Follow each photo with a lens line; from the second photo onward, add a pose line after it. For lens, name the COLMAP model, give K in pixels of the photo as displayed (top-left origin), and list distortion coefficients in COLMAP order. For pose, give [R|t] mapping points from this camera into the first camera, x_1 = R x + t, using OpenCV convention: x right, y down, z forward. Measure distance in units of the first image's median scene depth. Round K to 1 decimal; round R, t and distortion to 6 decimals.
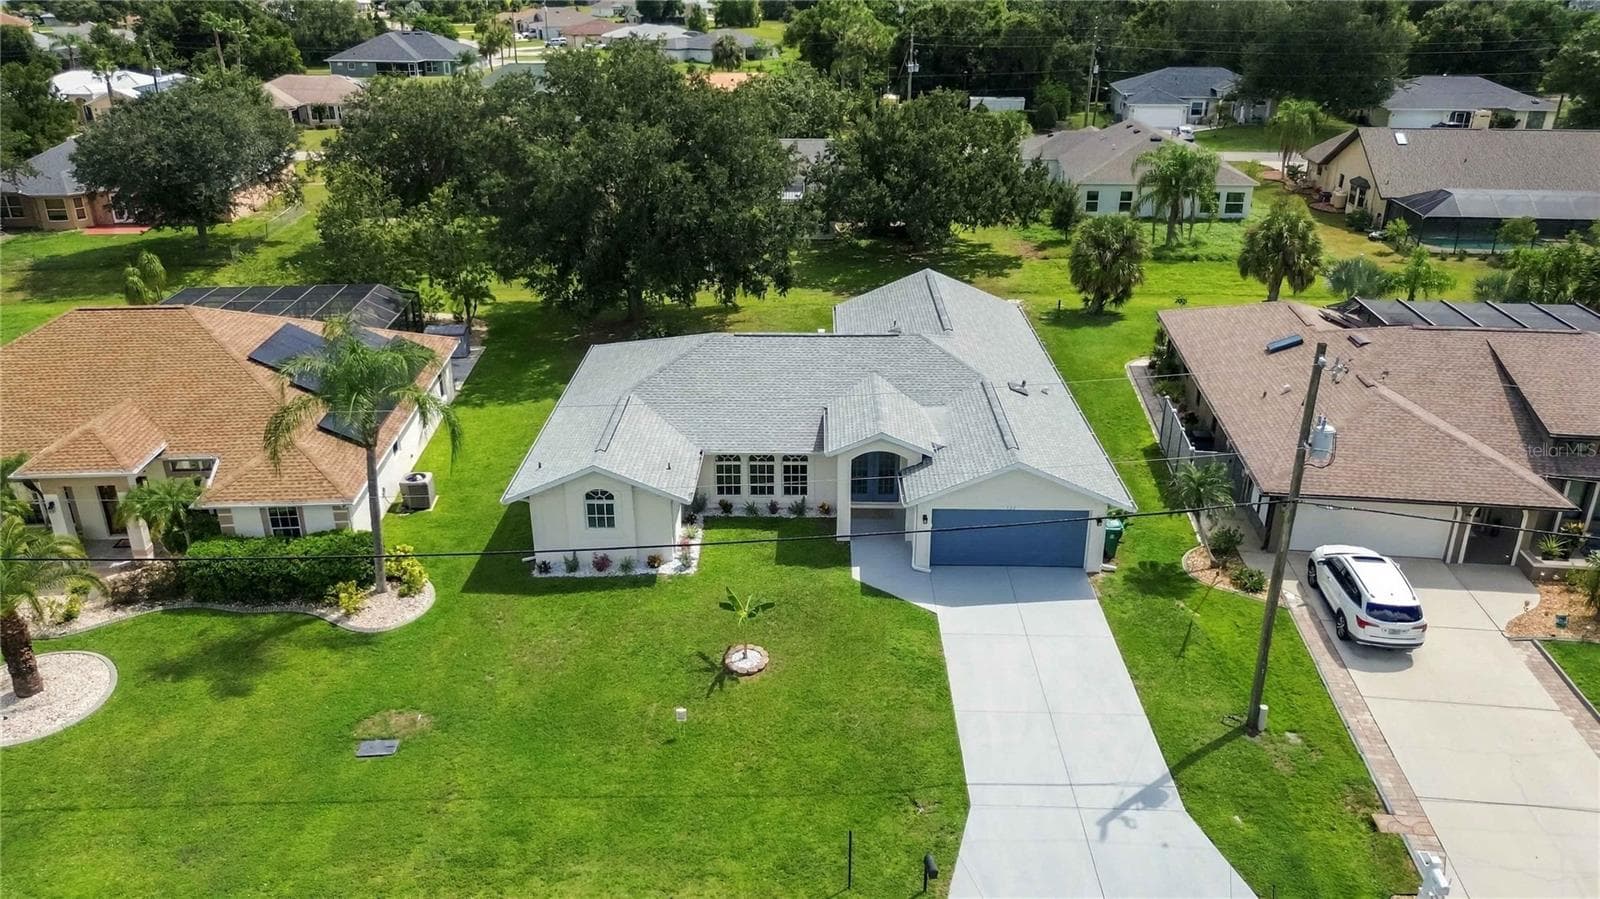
lens RADIAL K [[1148.1, 0, 802.6], [0, 1148.1, 453.0], [0, 0, 1]] dist [0.055145, -0.051975]
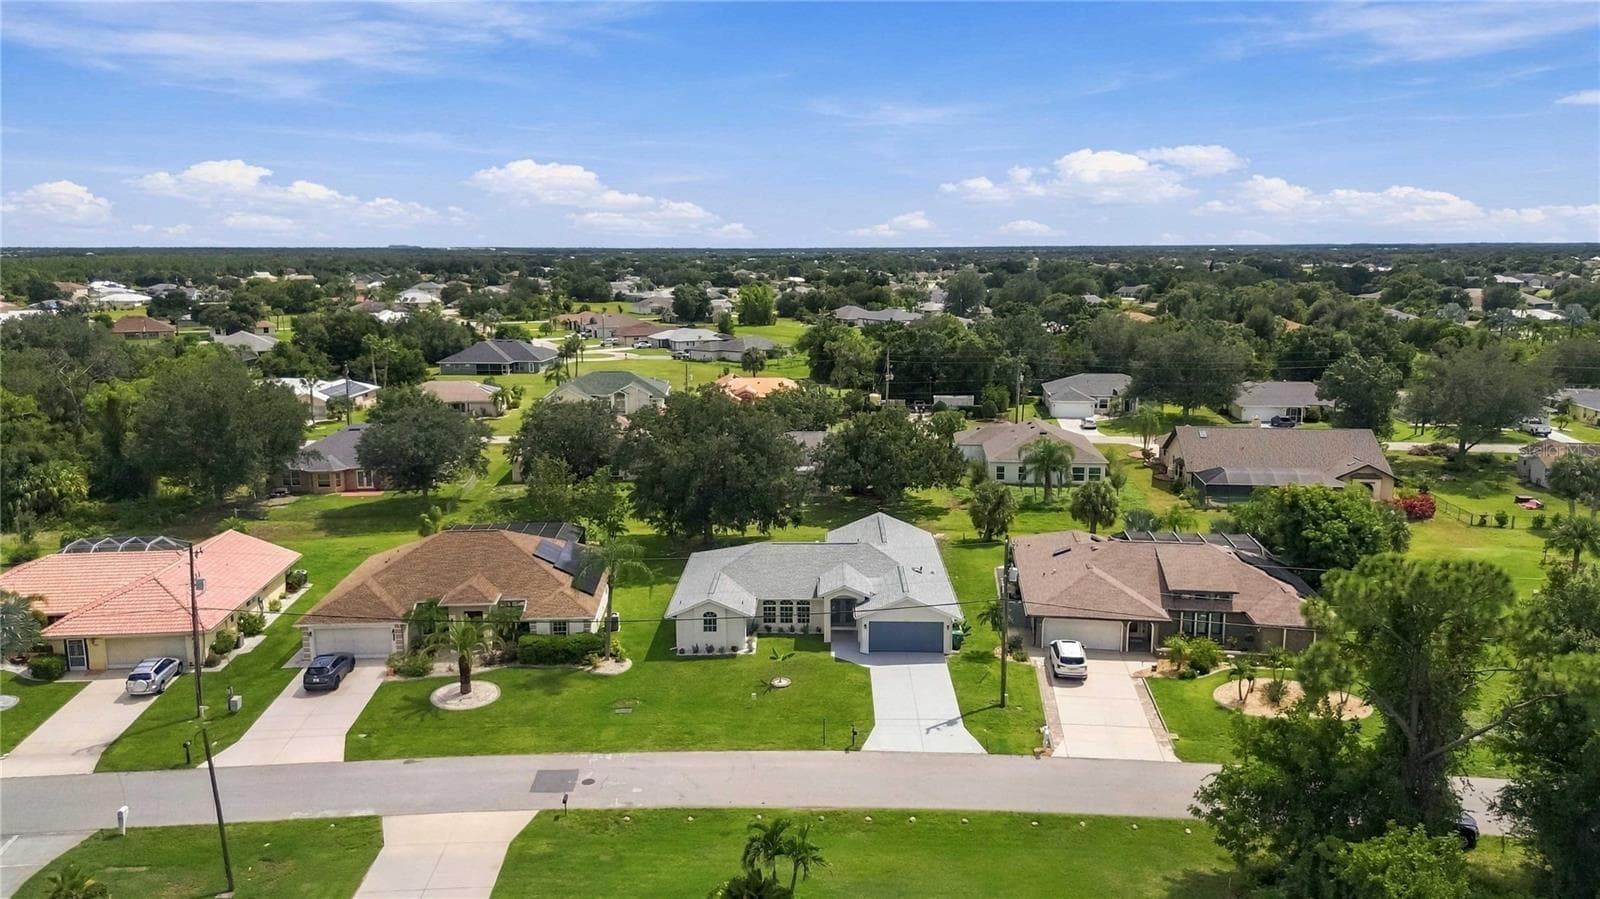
lens RADIAL K [[1148.1, 0, 787.1], [0, 1148.1, 445.4], [0, 0, 1]] dist [0.055145, -0.051975]
pose [[0.999747, -0.001347, -0.022471, 0.010514], [-0.003847, 0.973292, -0.229540, 0.192861], [0.022180, 0.229569, 0.973040, -0.988498]]
